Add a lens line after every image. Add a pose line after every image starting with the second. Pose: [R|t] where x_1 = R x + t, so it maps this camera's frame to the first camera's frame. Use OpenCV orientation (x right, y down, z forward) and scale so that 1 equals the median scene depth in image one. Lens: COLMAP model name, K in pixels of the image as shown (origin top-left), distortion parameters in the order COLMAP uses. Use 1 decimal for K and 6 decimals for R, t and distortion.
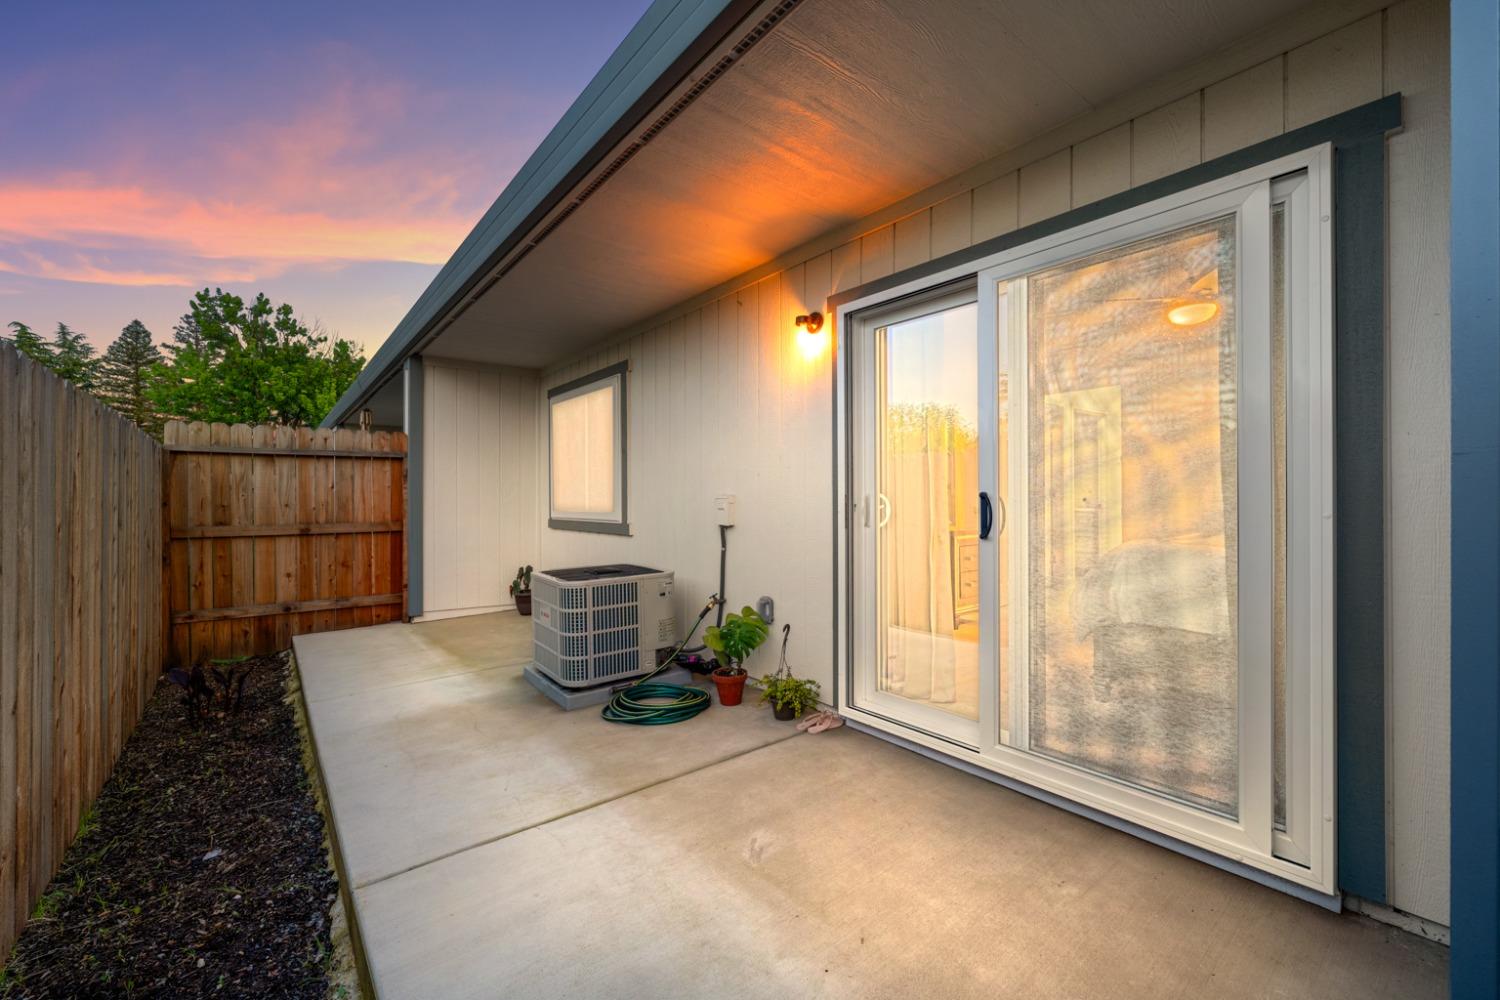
lens RADIAL K [[622.5, 0, 750.0], [0, 622.5, 500.0], [0, 0, 1]] dist [0.002816, 0.000406]
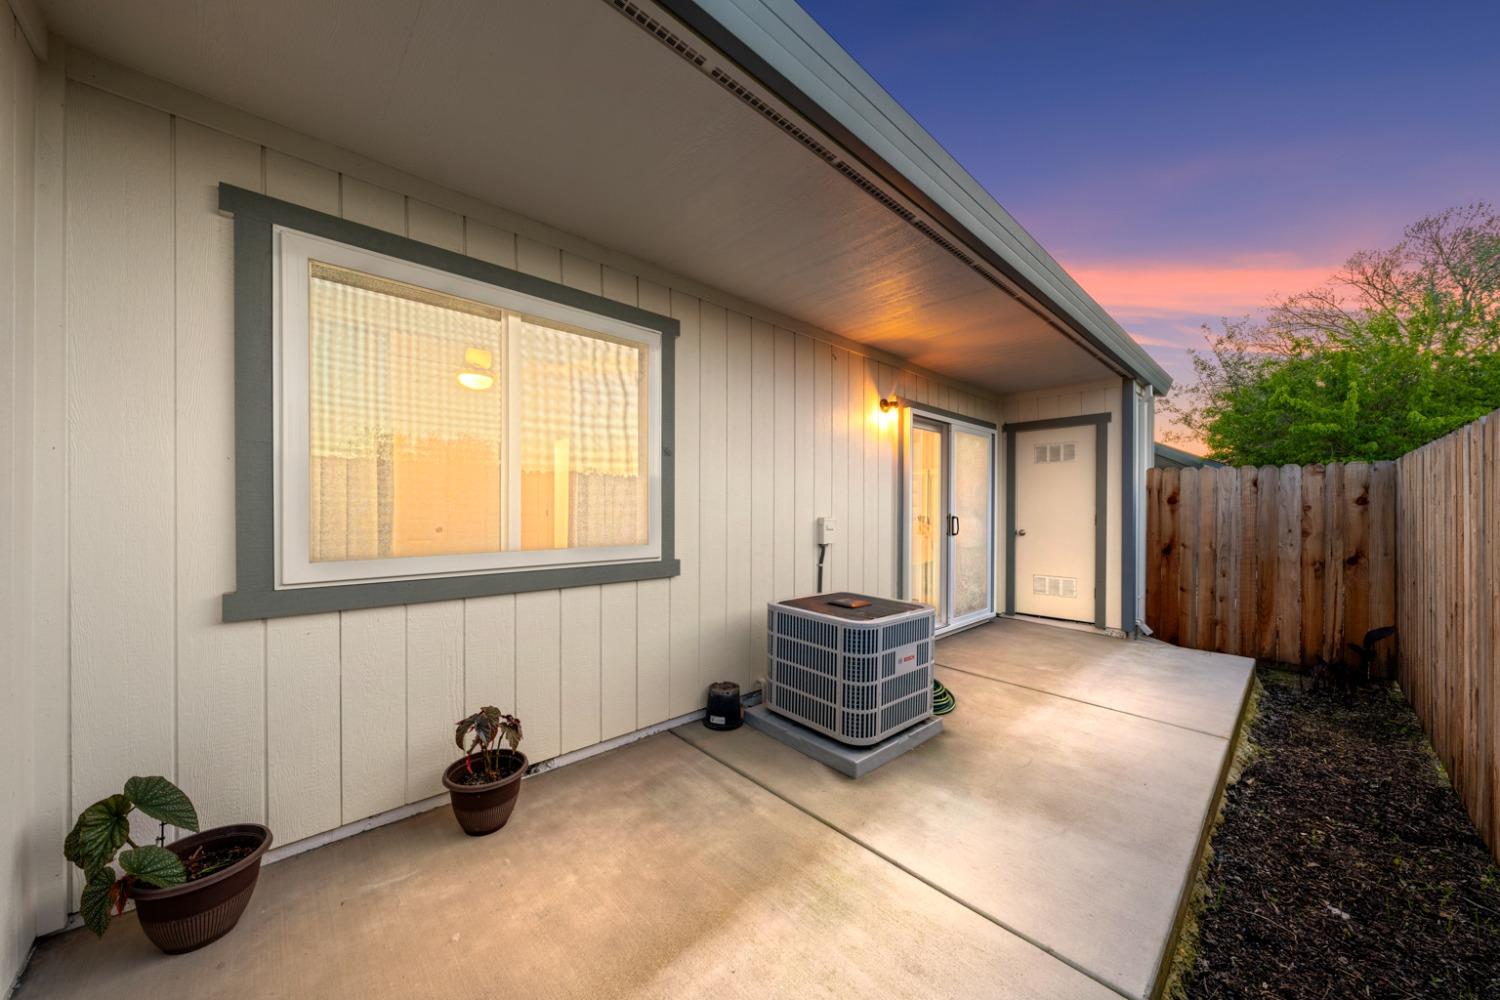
lens RADIAL K [[532.6, 0, 748.9], [0, 532.6, 514.1], [0, 0, 1]] dist [-0.001083, -0.000079]
pose [[-0.101859, 0.006874, 0.994775, -0.745311], [0.007286, 0.999954, -0.006164, -0.005895], [-0.994772, 0.006620, -0.101904, 0.931816]]
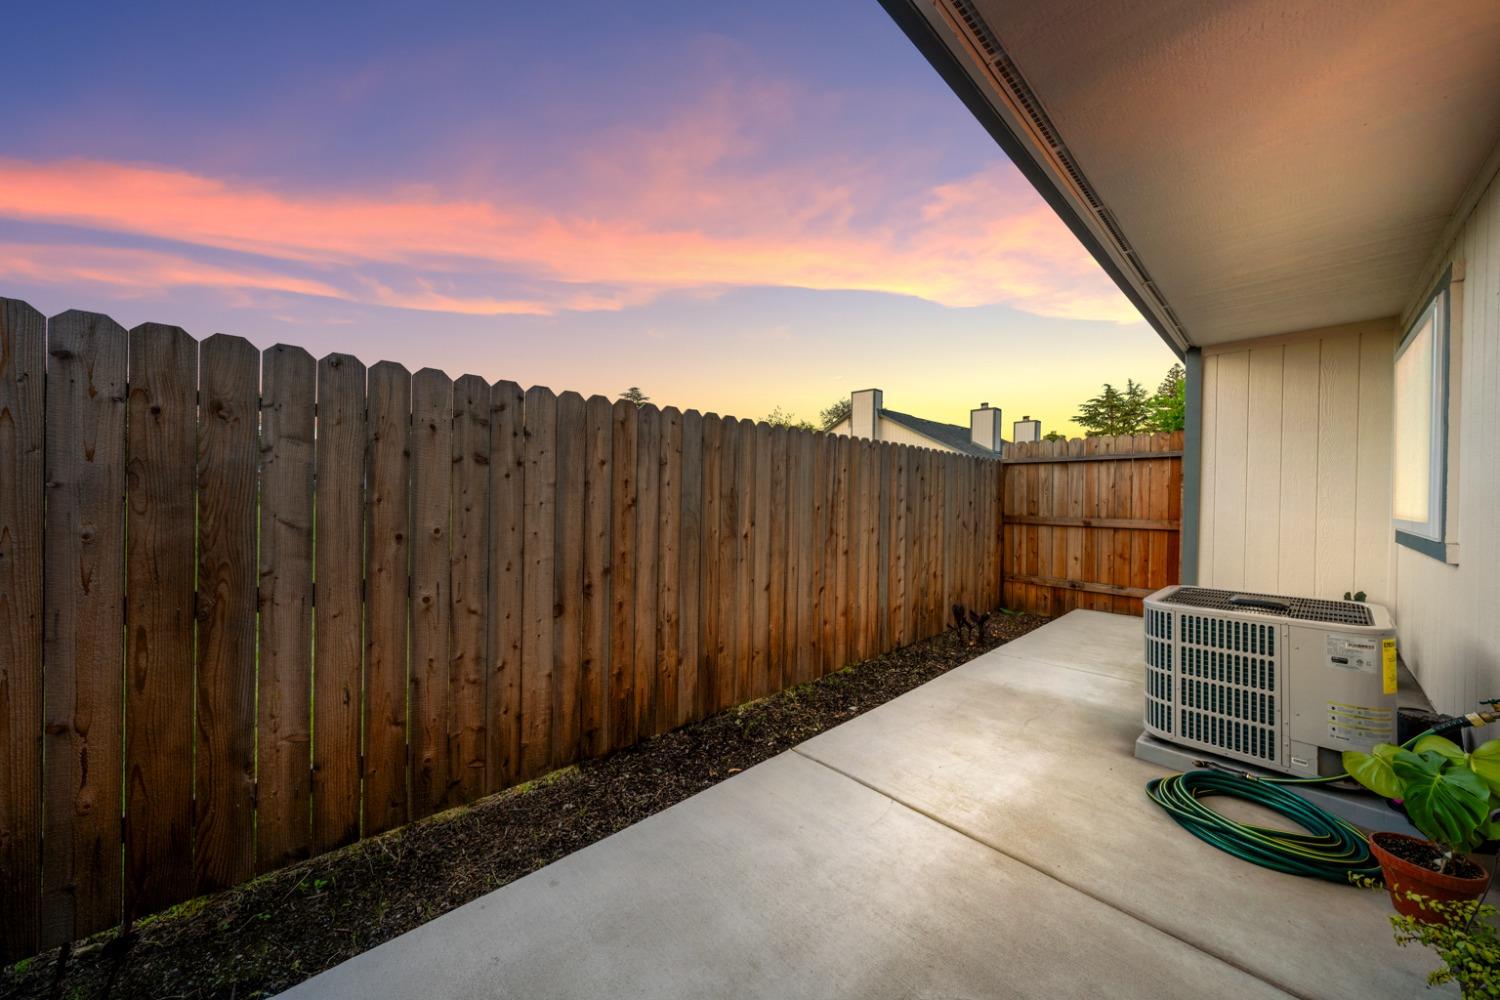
lens RADIAL K [[505.4, 0, 750.0], [0, 505.4, 500.0], [0, 0, 1]] dist [-0.001089, -0.000097]
pose [[0.082114, 0.015842, -0.996497, 0.213249], [-0.015673, 0.999771, 0.014602, 0.000299], [0.996500, 0.014419, 0.082344, 0.292763]]
